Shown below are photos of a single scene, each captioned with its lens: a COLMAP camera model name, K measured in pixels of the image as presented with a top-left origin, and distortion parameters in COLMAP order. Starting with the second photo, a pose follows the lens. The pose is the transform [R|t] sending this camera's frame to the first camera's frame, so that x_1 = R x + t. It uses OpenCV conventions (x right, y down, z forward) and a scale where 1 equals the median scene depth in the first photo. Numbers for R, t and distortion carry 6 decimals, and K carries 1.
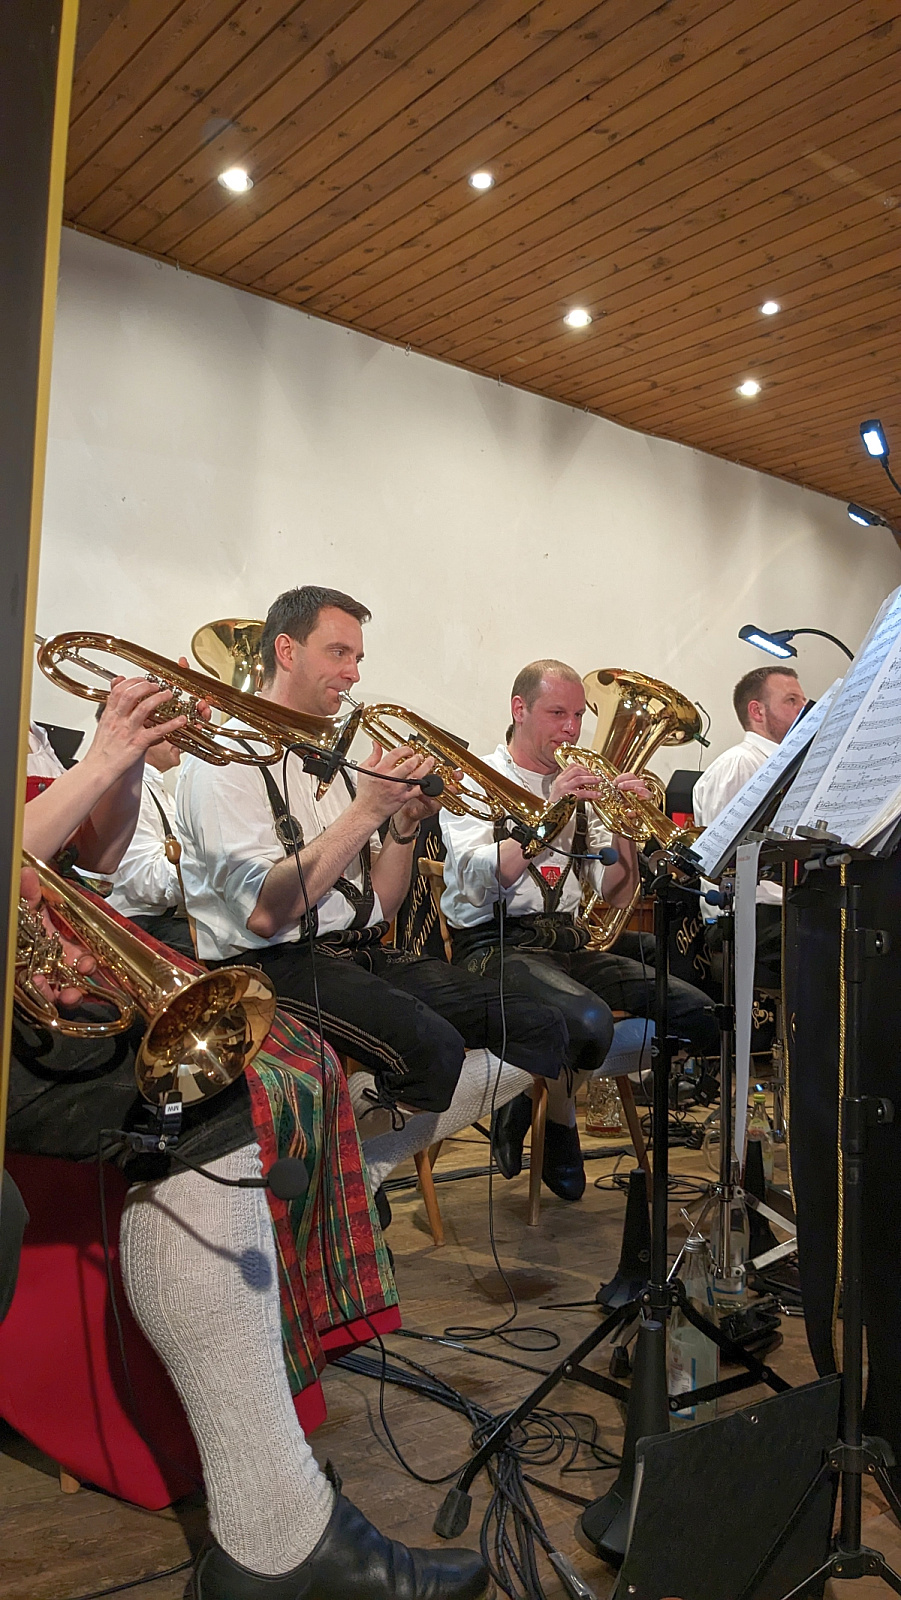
lens RADIAL K [[1260.7, 0, 450.0], [0, 1260.7, 826.0], [0, 0, 1]] dist [0.056666, -0.103238]
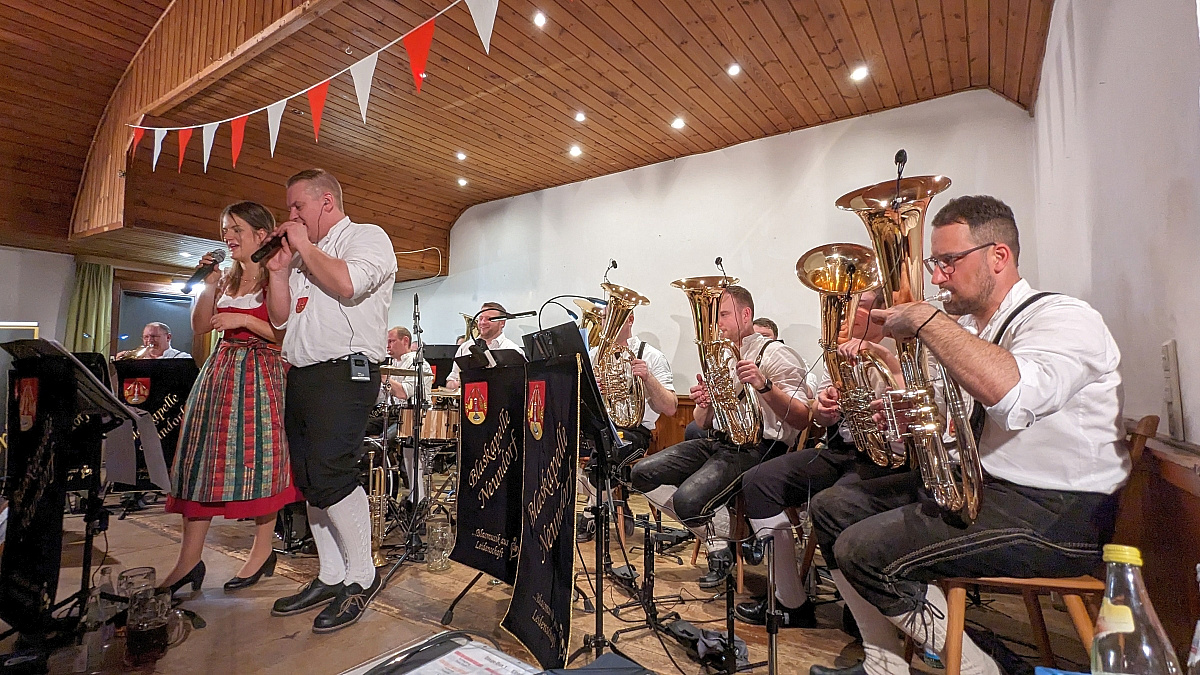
lens RADIAL K [[574.6, 0, 603.4], [0, 574.6, 329.4], [0, 0, 1]] dist [-0.001733, 0.000223]
pose [[0.316209, -0.108947, -0.942413, 1.217611], [0.053924, 0.993842, -0.096799, 0.037455], [0.947156, -0.020210, 0.320136, 0.785954]]
